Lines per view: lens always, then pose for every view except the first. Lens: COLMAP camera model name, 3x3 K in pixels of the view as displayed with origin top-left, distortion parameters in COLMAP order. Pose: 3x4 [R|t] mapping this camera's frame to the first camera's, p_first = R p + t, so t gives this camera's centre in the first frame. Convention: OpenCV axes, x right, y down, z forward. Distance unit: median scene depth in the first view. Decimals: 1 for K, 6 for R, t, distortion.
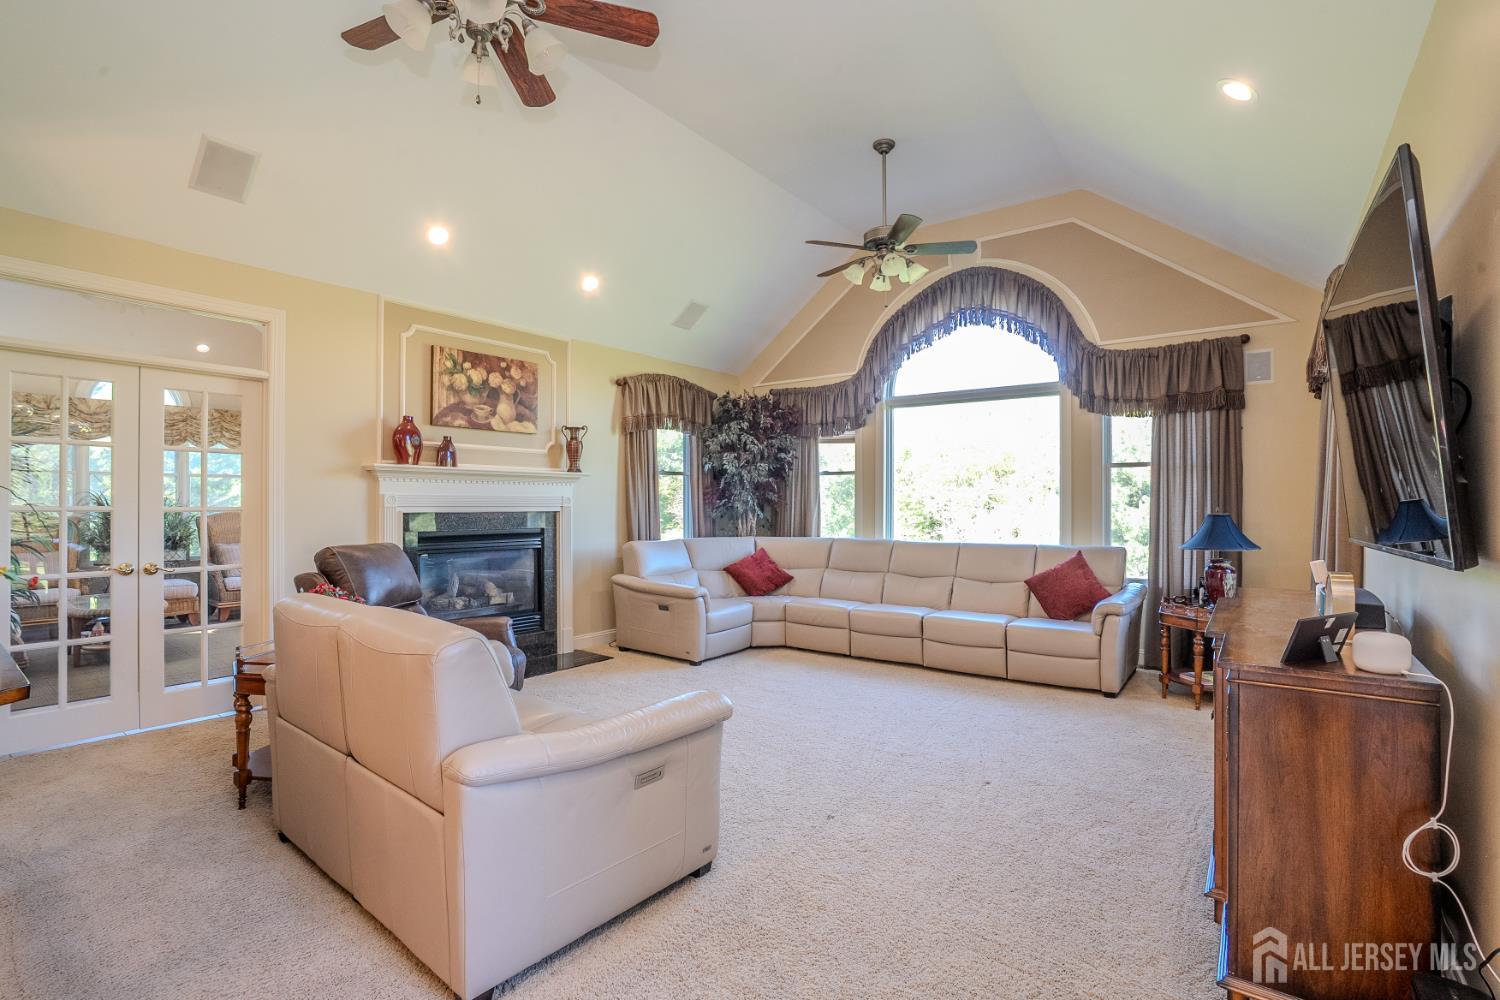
lens RADIAL K [[696.2, 0, 745.3], [0, 696.2, 497.5], [0, 0, 1]] dist [-0.043021, 0.015648]
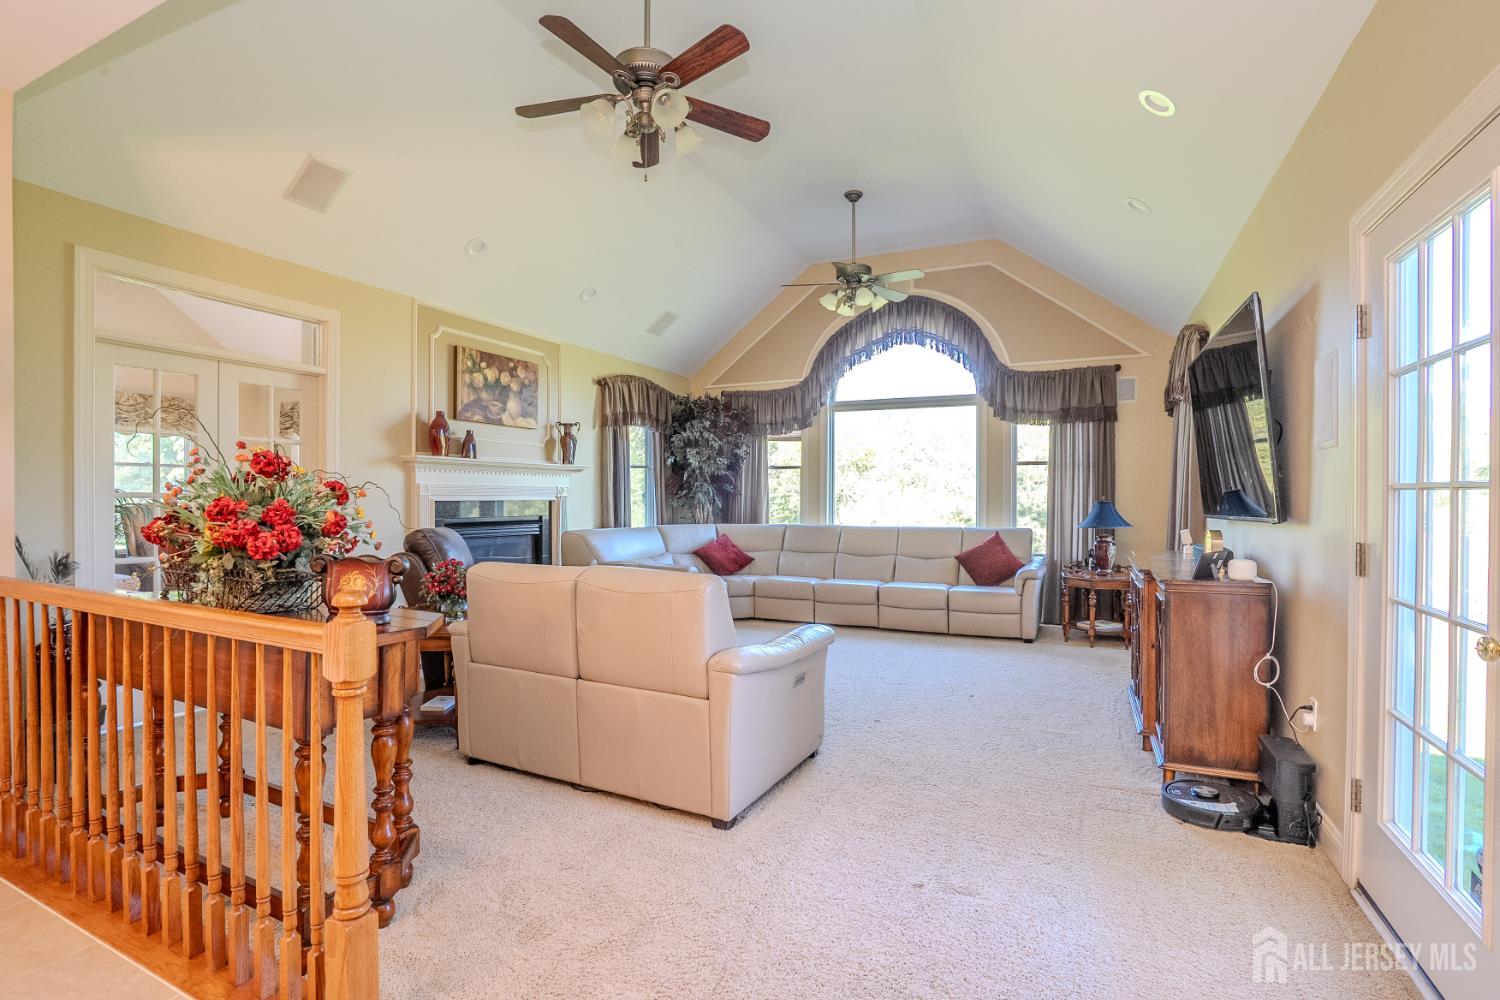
lens RADIAL K [[696.2, 0, 758.3], [0, 696.2, 497.3], [0, 0, 1]] dist [-0.043021, 0.015648]
pose [[0.979901, 0.000766, 0.199481, -0.192093], [-0.002612, 0.999956, 0.008988, 0.005299], [-0.199466, -0.009328, 0.979860, -0.144749]]
